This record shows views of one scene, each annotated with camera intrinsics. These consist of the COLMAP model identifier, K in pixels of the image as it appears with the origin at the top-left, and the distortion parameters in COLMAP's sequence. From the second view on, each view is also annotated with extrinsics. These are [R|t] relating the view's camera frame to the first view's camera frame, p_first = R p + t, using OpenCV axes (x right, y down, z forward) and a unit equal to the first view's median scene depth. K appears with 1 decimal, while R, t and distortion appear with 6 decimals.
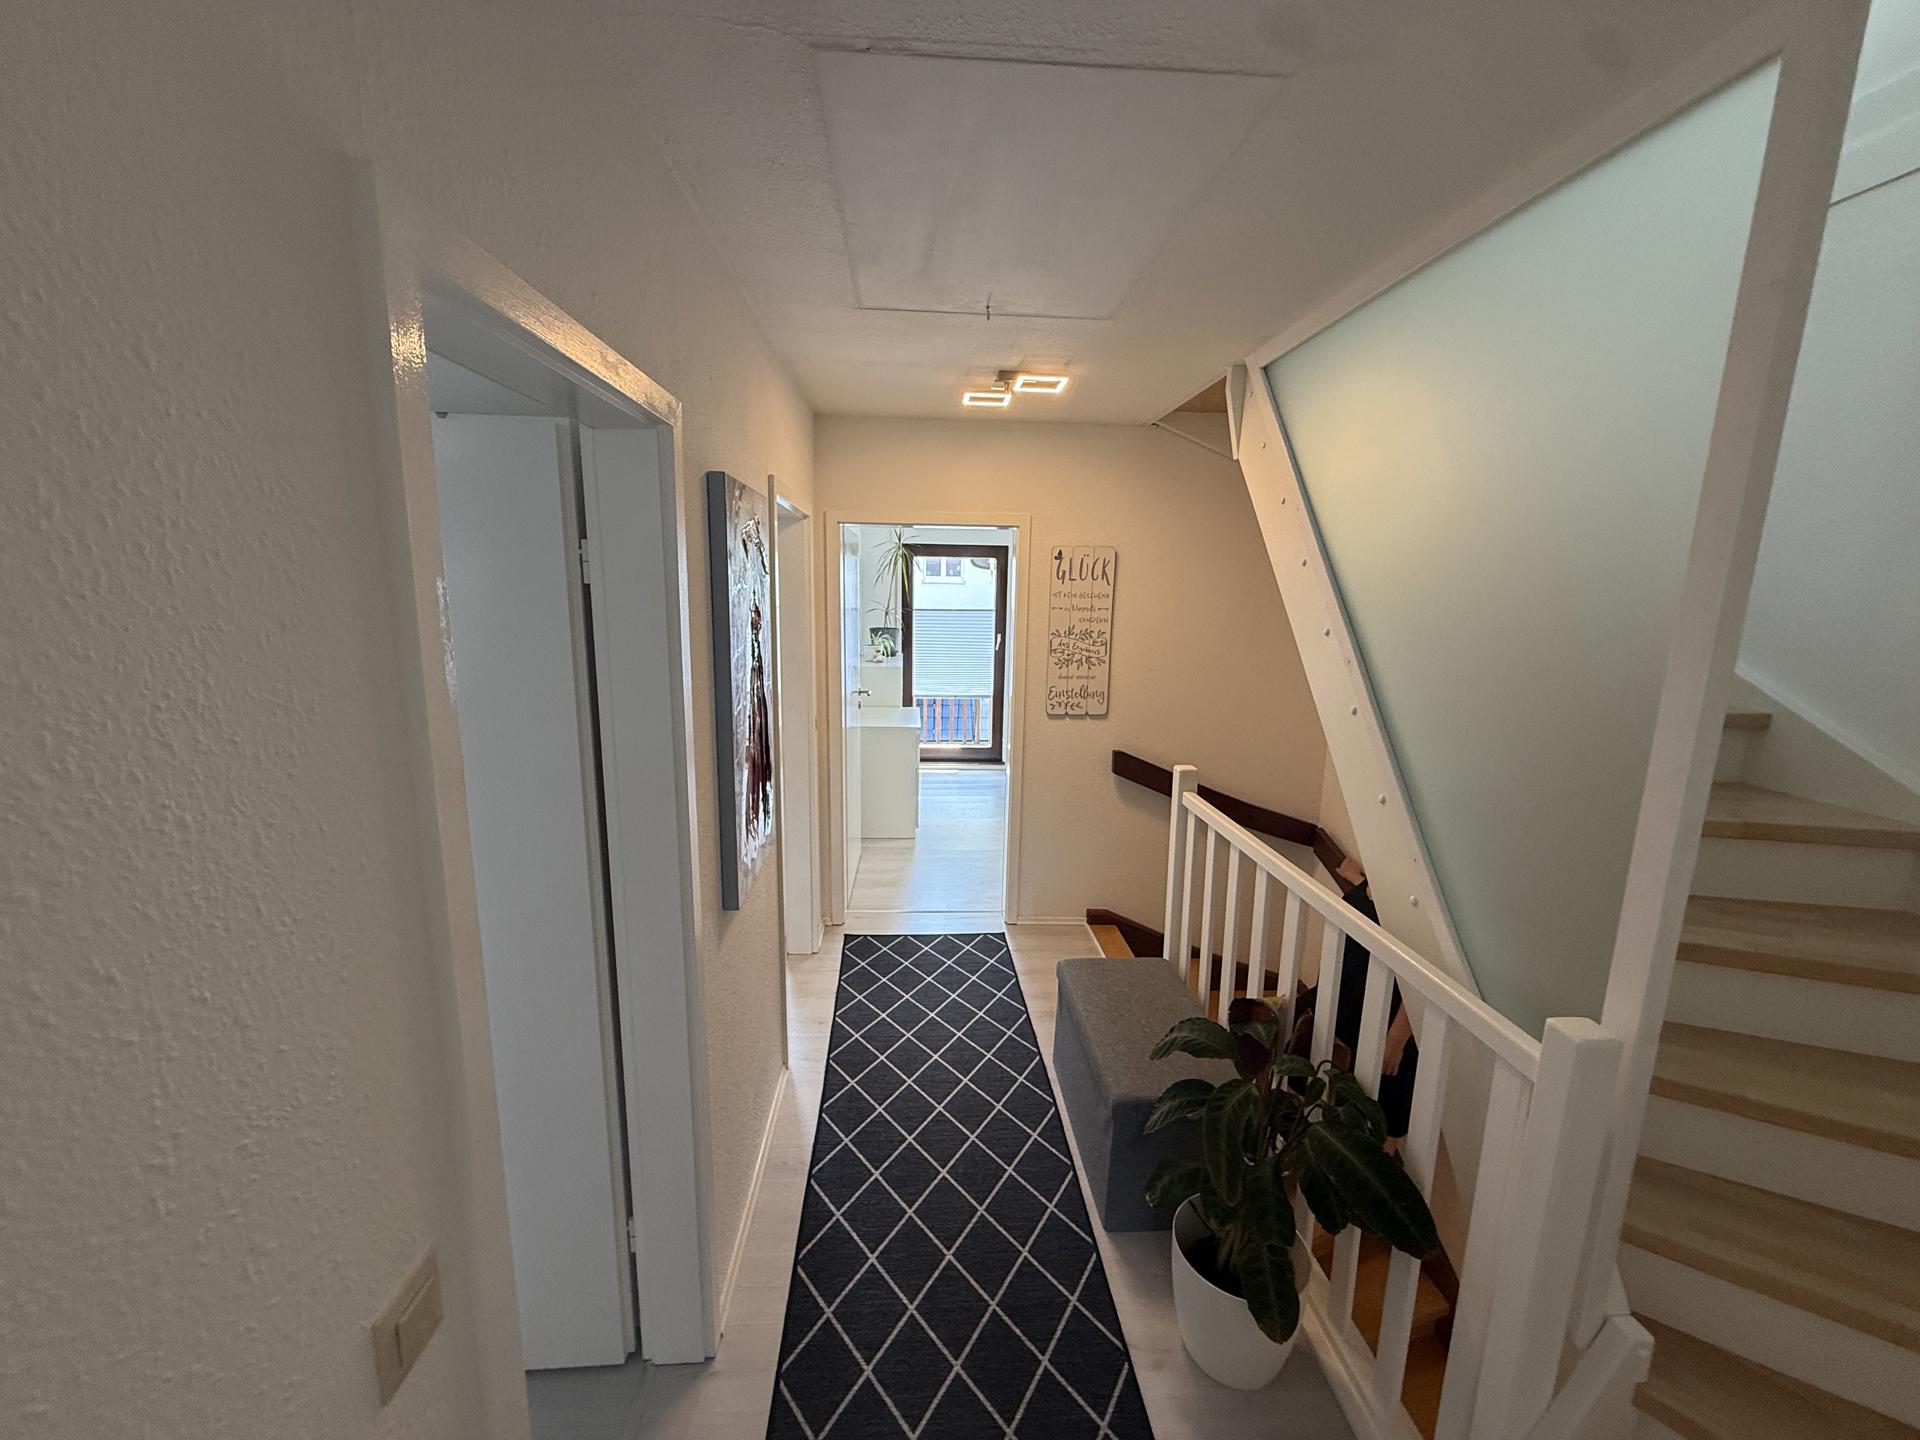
lens RADIAL K [[759.3, 0, 959.9], [0, 759.3, 715.5], [0, 0, 1]] dist [-0.002231, -0.000512]
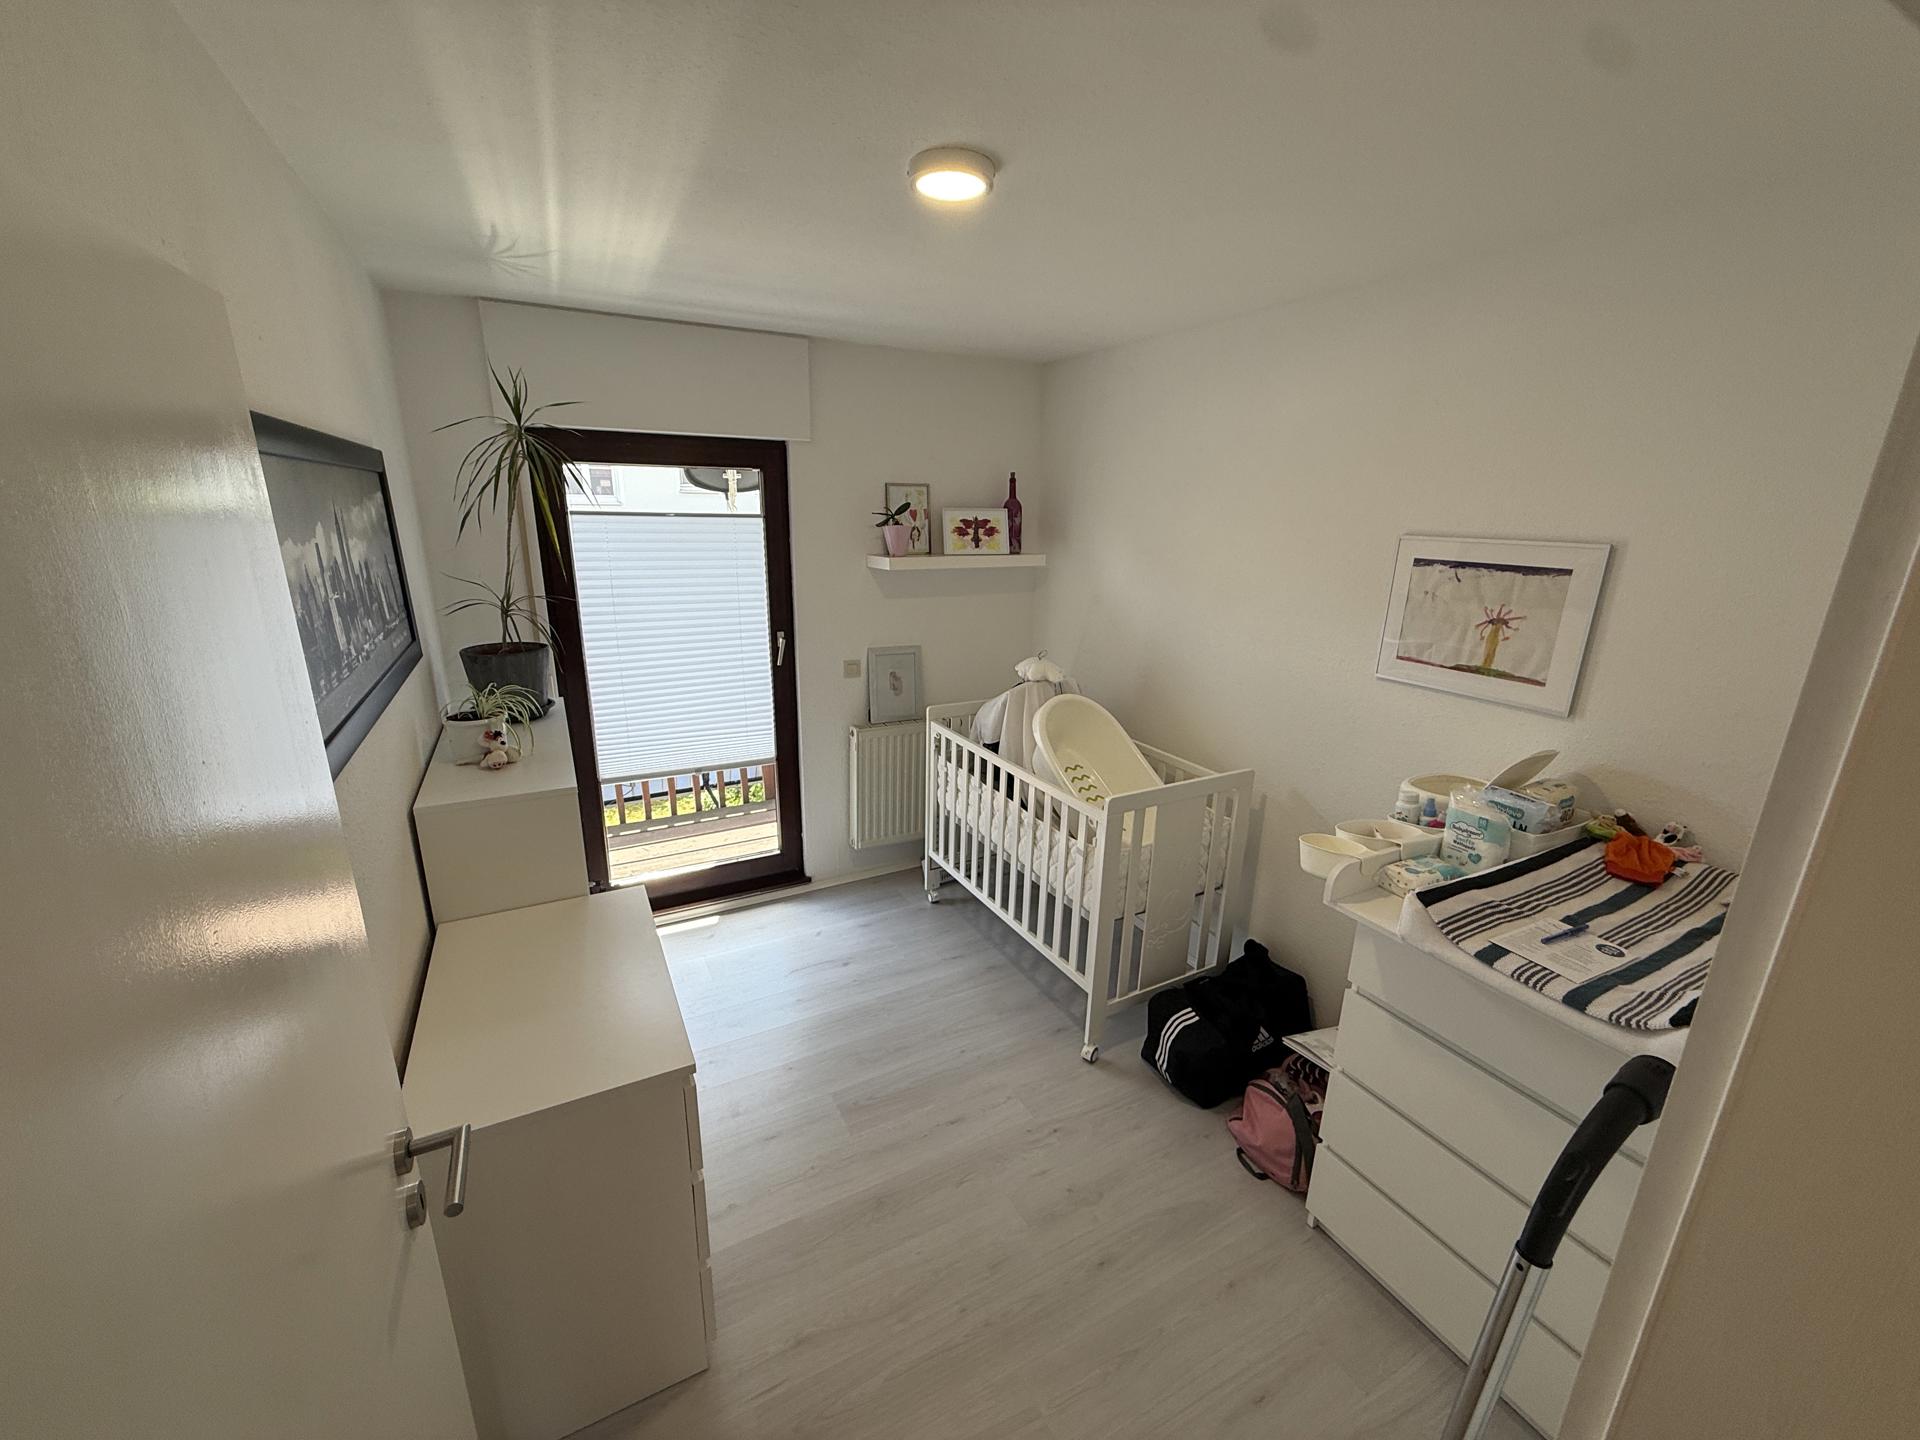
lens RADIAL K [[759.3, 0, 949.8], [0, 759.3, 723.6], [0, 0, 1]] dist [-0.002231, -0.000512]
pose [[0.918919, -0.109875, 0.378834, -0.040469], [0.066995, 0.989941, 0.124609, -0.109137], [-0.388715, -0.089126, 0.917037, 0.544552]]
